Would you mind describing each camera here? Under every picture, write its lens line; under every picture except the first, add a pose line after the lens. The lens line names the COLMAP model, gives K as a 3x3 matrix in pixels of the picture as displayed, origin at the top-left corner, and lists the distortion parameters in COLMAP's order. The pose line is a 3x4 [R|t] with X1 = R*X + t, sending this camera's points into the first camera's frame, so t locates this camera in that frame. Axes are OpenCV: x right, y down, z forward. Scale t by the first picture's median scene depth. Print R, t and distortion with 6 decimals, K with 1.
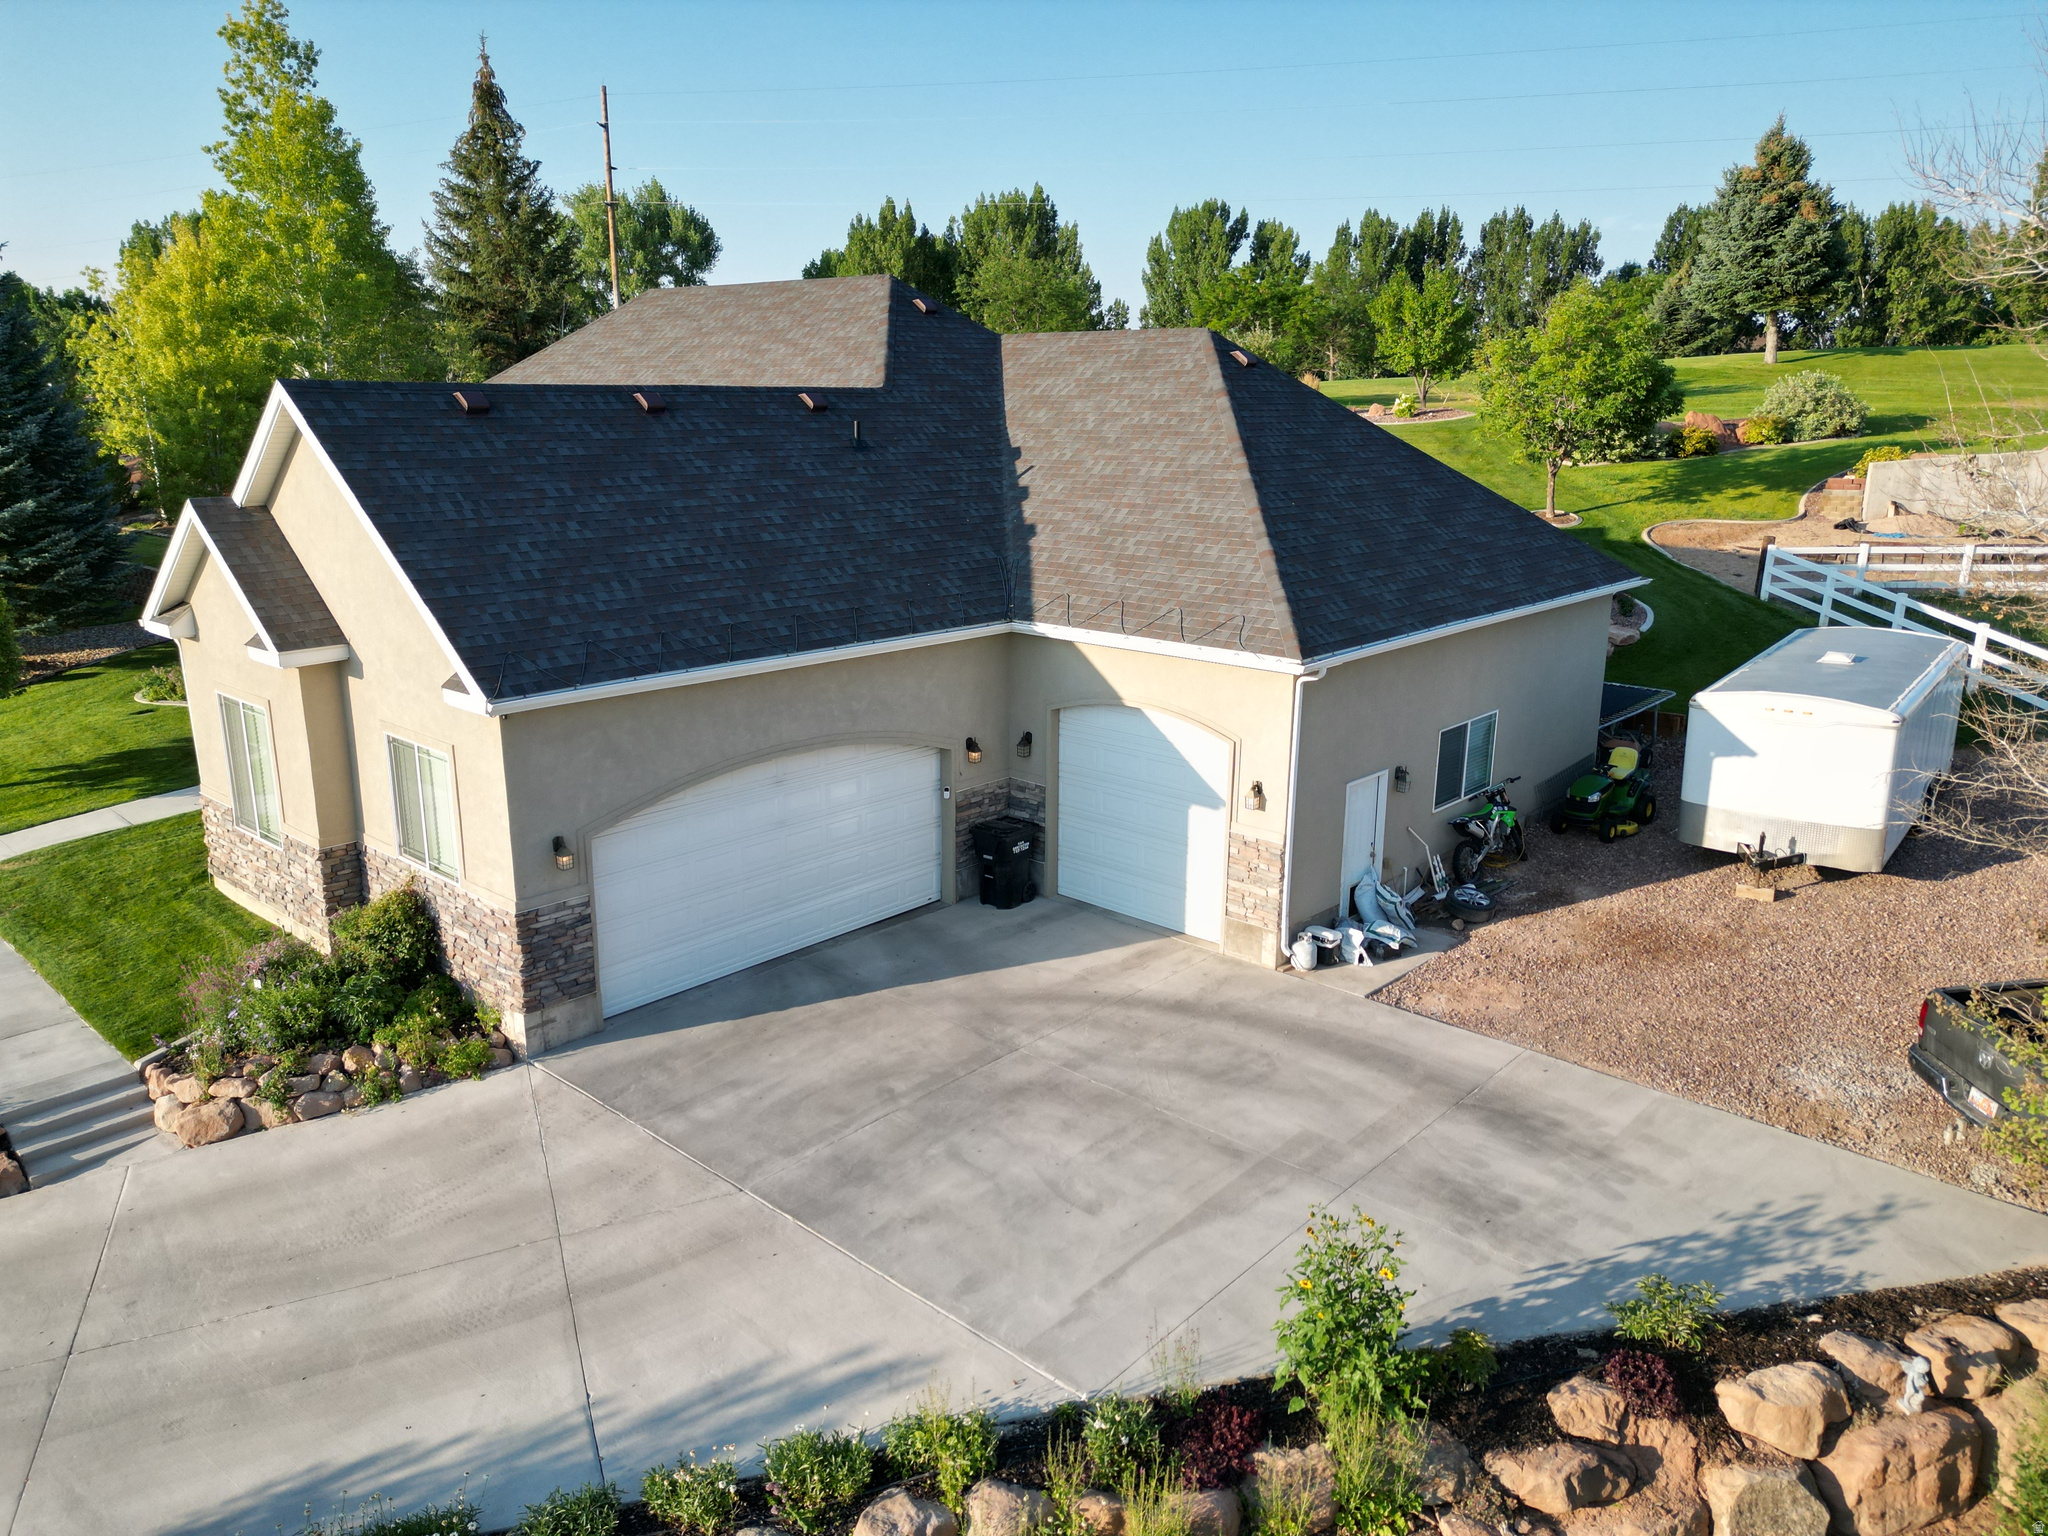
lens RADIAL K [[1454.2, 0, 1026.4], [0, 1454.2, 770.9], [0, 0, 1]] dist [0.066124, -0.039838]
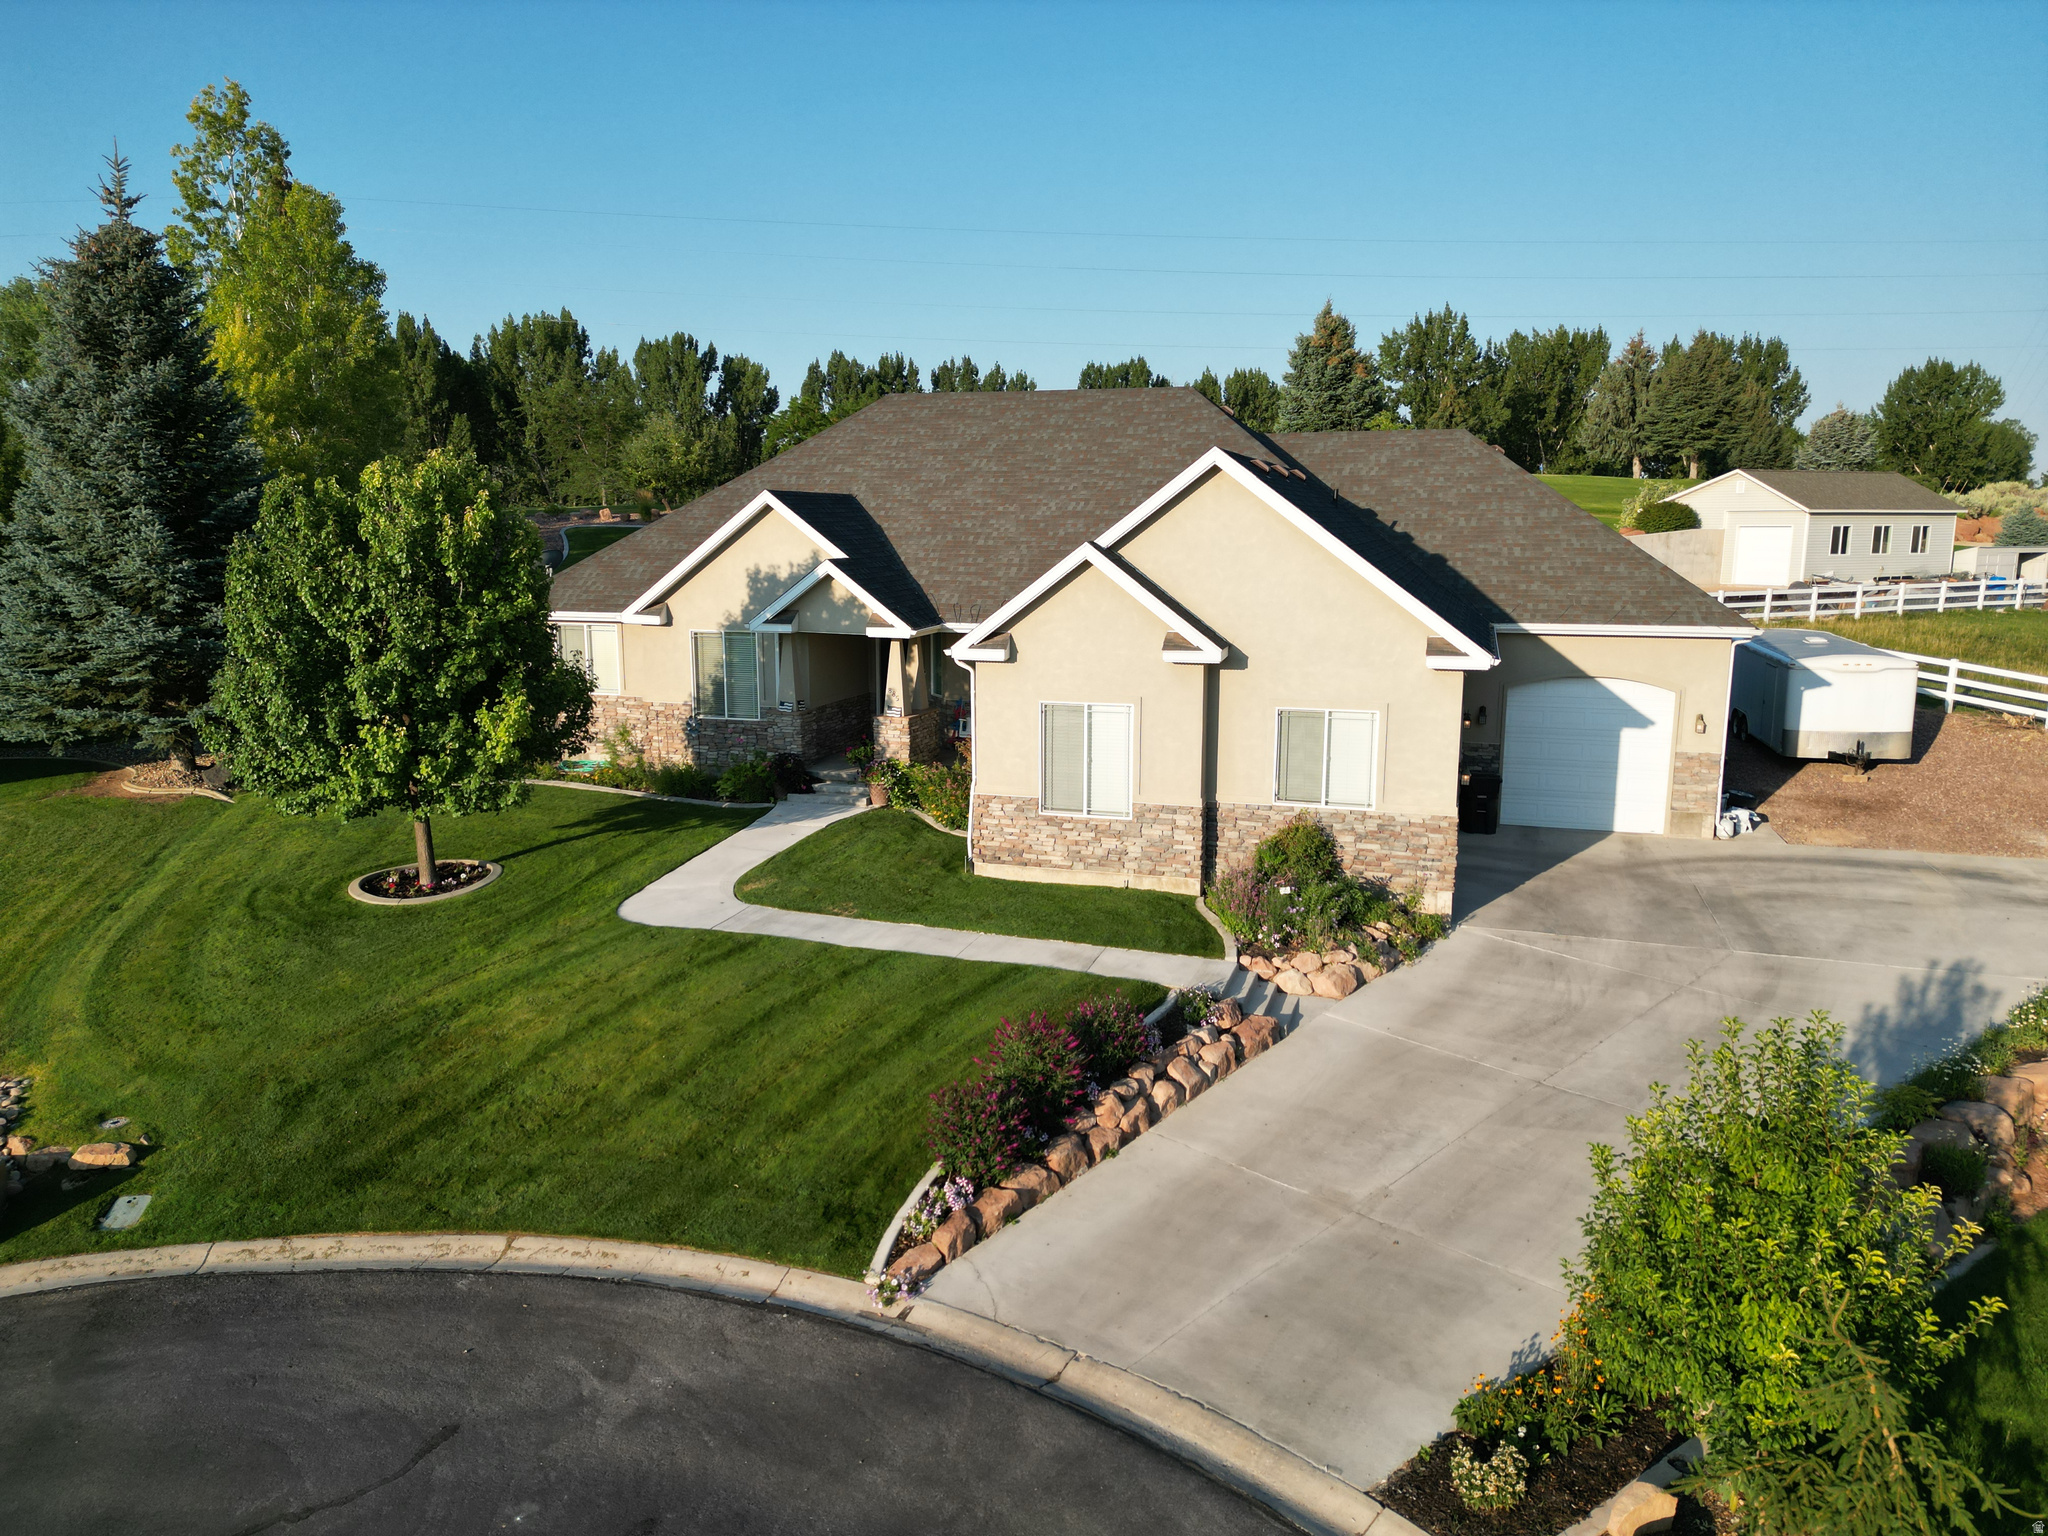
lens RADIAL K [[1454.2, 0, 1029.3], [0, 1454.2, 765.0], [0, 0, 1]] dist [0.066124, -0.039838]
pose [[0.900786, -0.075377, 0.427672, -0.161104], [0.112963, 0.991590, -0.063160, 0.011237], [-0.419314, 0.105205, 0.901725, -0.011789]]
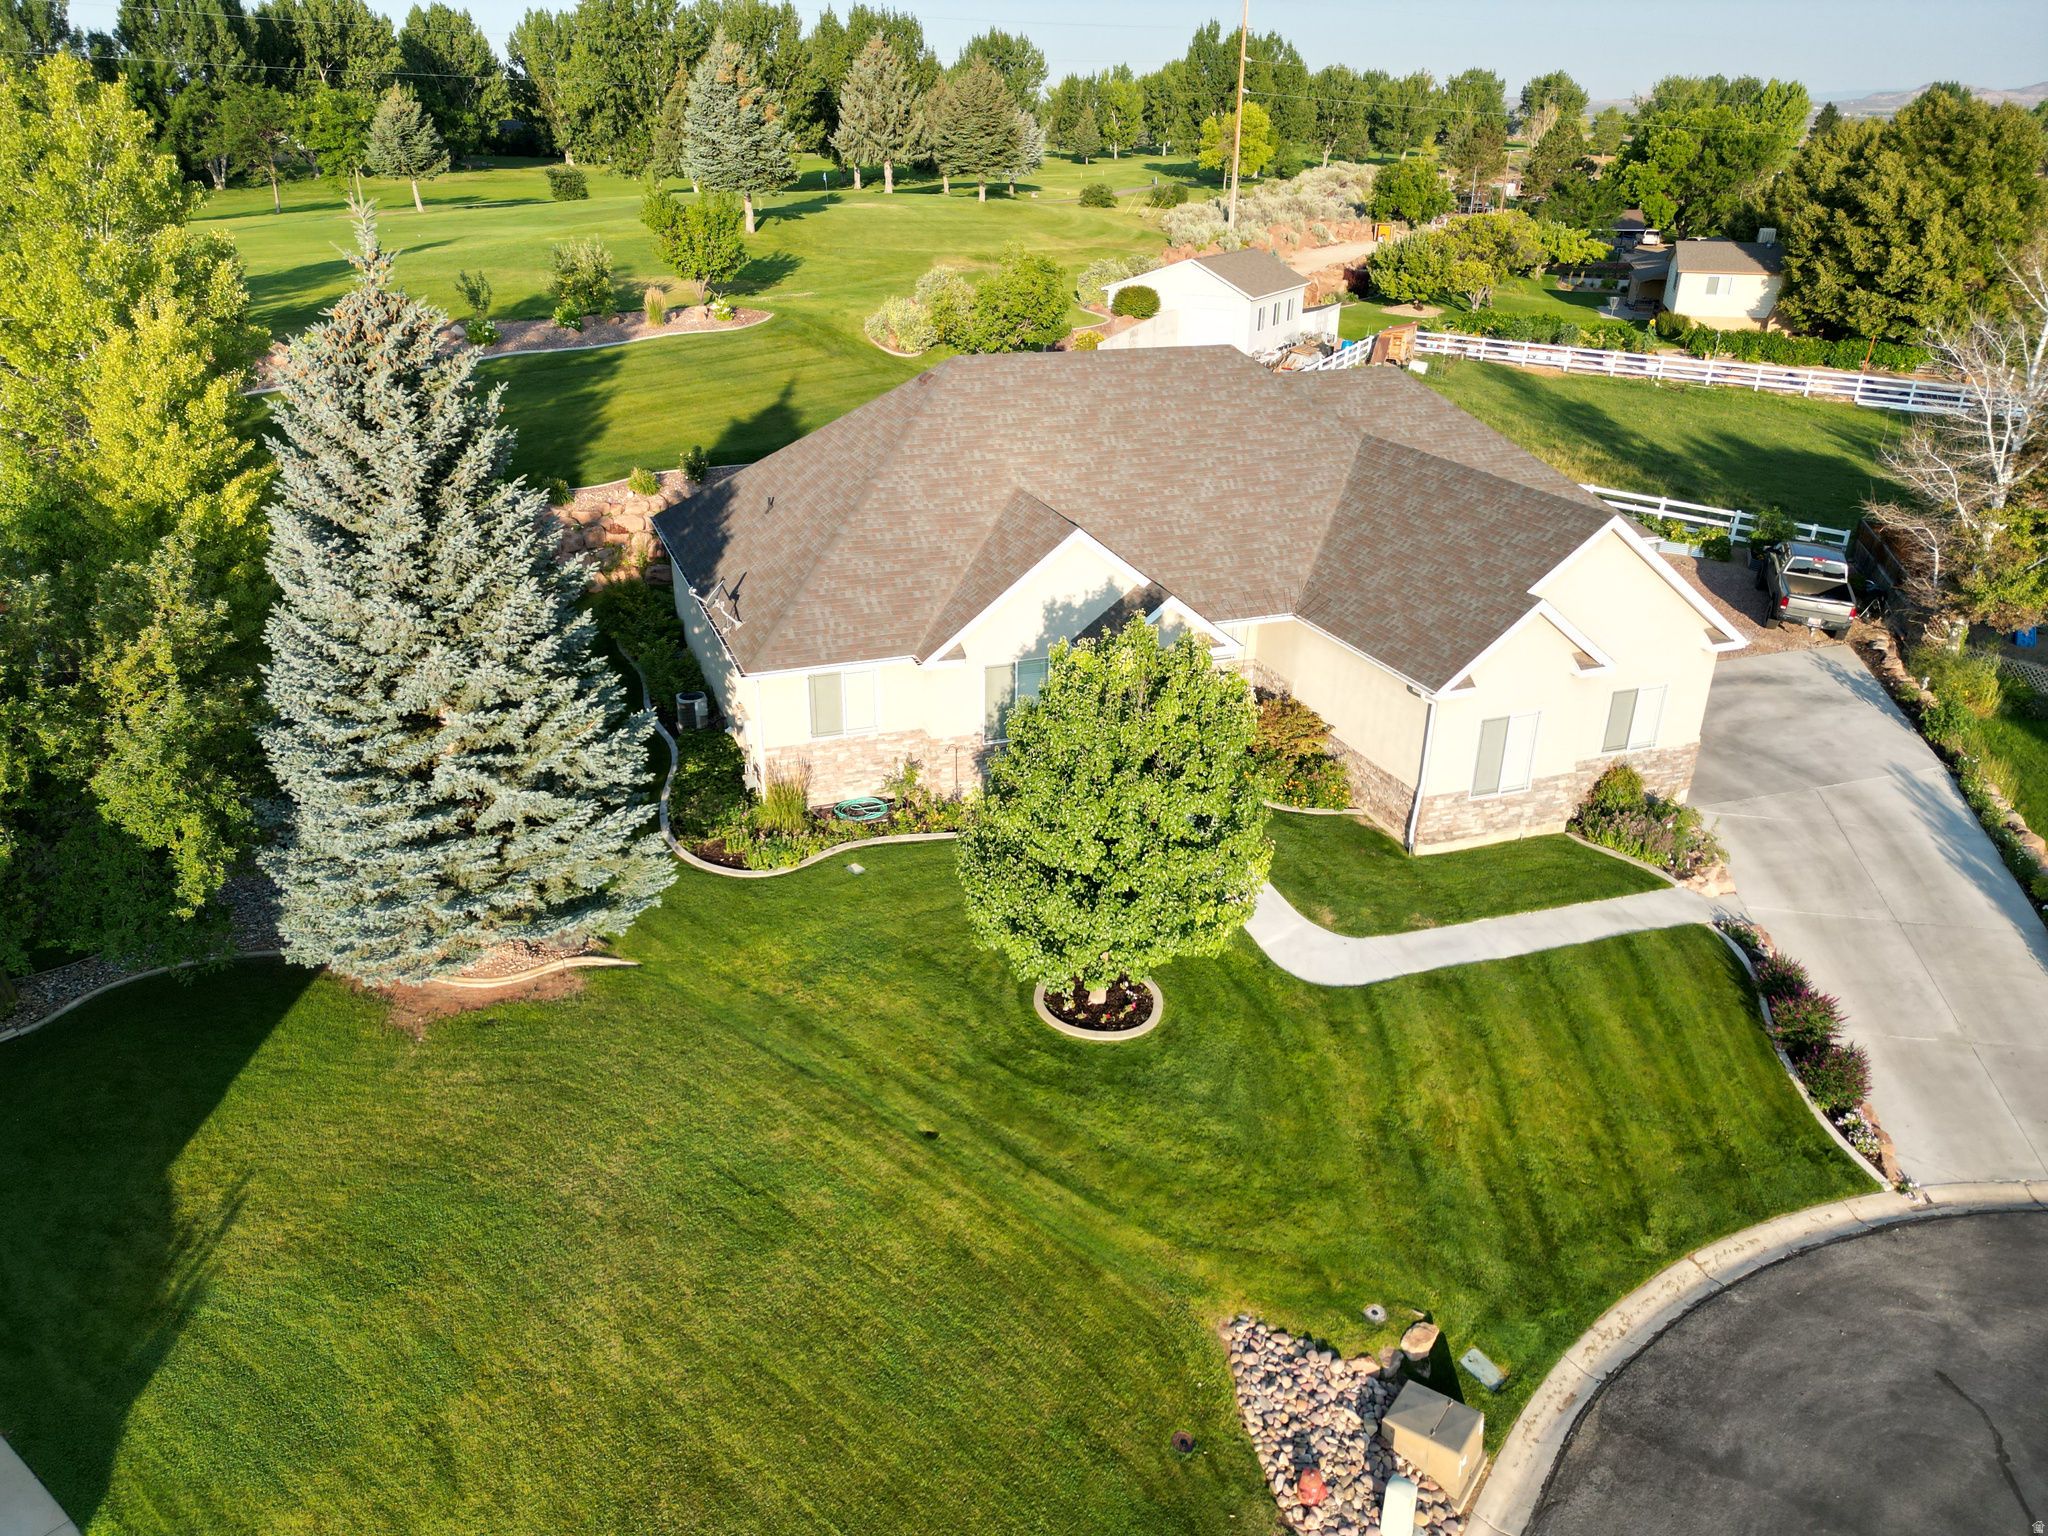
lens RADIAL K [[1454.2, 0, 1027.6], [0, 1454.2, 772.2], [0, 0, 1]] dist [0.066124, -0.039838]
pose [[0.439568, -0.364703, 0.820836, -0.309432], [0.216174, 0.929952, 0.297420, -0.086142], [-0.871808, 0.046707, 0.487616, 0.101218]]
